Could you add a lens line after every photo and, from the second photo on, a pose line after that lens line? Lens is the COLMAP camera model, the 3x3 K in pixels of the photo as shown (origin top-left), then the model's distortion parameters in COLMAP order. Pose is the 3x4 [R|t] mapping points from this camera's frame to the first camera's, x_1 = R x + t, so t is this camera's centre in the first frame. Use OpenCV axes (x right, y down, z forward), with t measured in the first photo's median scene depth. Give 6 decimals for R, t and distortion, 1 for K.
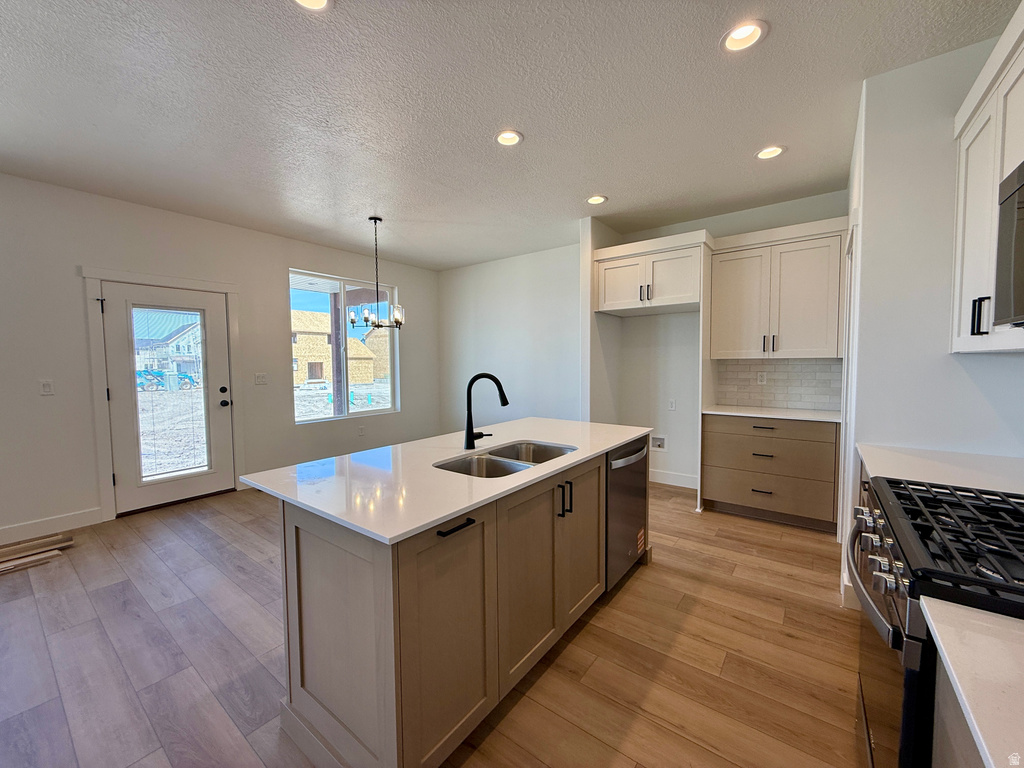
lens RADIAL K [[410.0, 0, 506.3], [0, 410.0, 383.4], [0, 0, 1]] dist [0.001438, 0.000282]
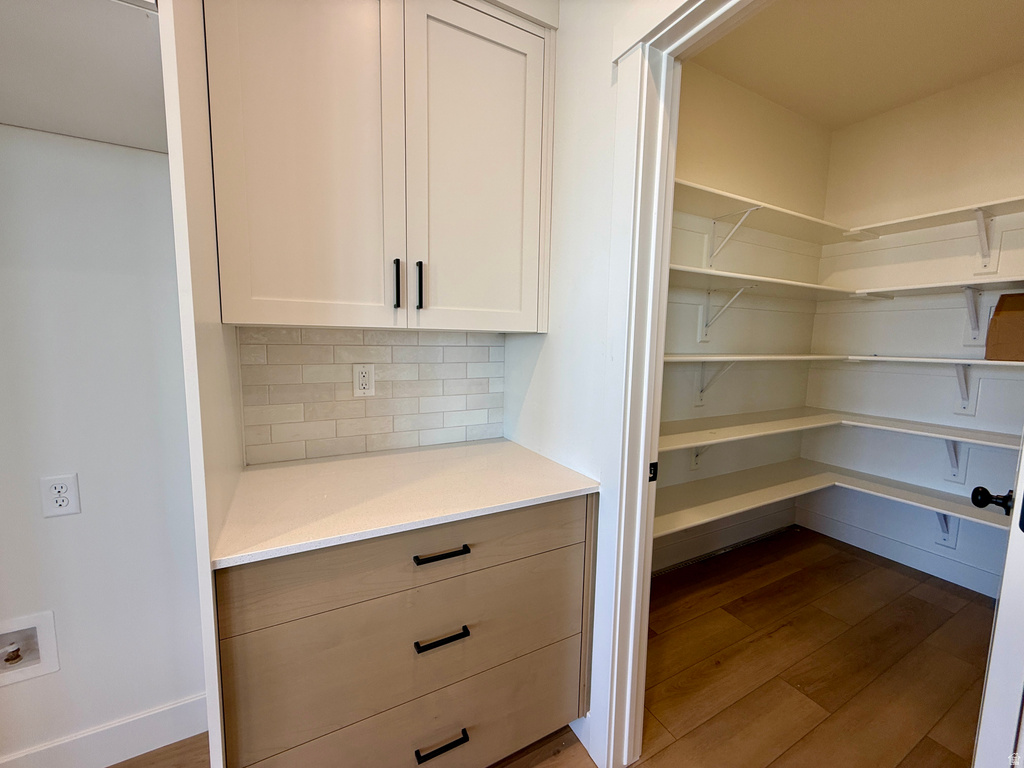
lens RADIAL K [[410.0, 0, 509.2], [0, 410.0, 382.3], [0, 0, 1]] dist [0.001438, 0.000282]
pose [[0.407509, -0.081663, 0.909542, 0.347746], [0.028755, 0.996647, 0.076600, -0.038487], [-0.912748, -0.005061, 0.408491, 0.761387]]
